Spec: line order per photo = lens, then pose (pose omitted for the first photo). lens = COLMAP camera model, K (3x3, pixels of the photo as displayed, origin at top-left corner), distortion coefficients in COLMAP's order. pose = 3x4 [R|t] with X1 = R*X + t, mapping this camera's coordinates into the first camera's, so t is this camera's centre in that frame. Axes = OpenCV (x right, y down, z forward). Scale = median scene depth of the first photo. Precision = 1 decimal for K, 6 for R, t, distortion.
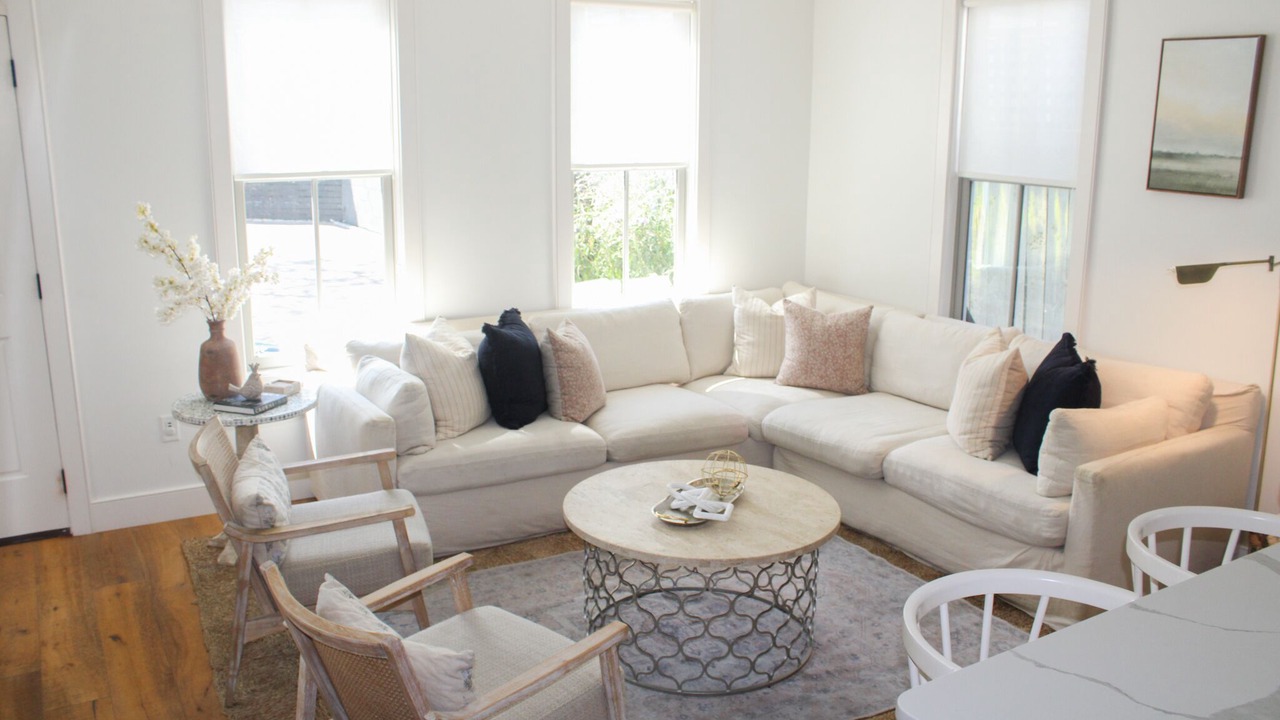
lens RADIAL K [[1063.5, 0, 640.0], [0, 1063.5, 360.0], [0, 0, 1]] dist [-0.193996, 0.192437]
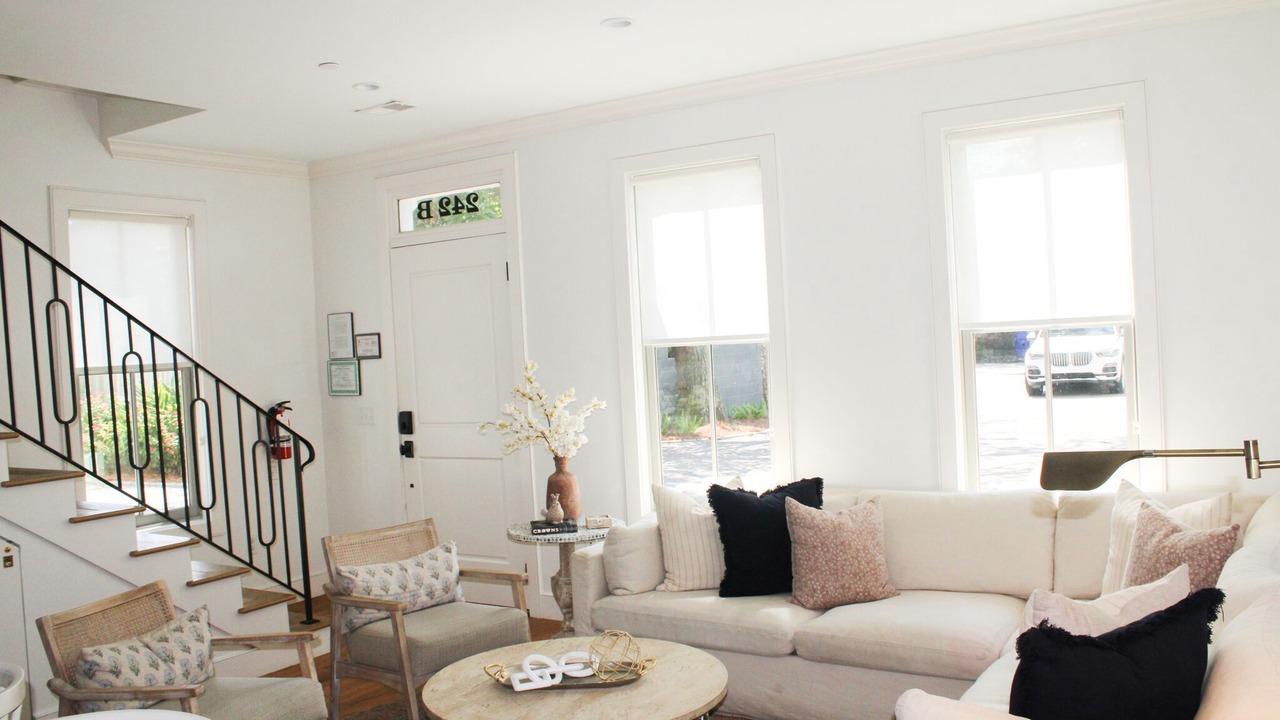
lens RADIAL K [[1063.5, 0, 640.0], [0, 1063.5, 360.0], [0, 0, 1]] dist [-0.193996, 0.192437]
pose [[0.459502, -0.013196, -0.888079, 0.745808], [-0.146717, 0.985025, -0.090550, -0.051729], [0.875975, 0.171904, 0.450685, 0.498750]]
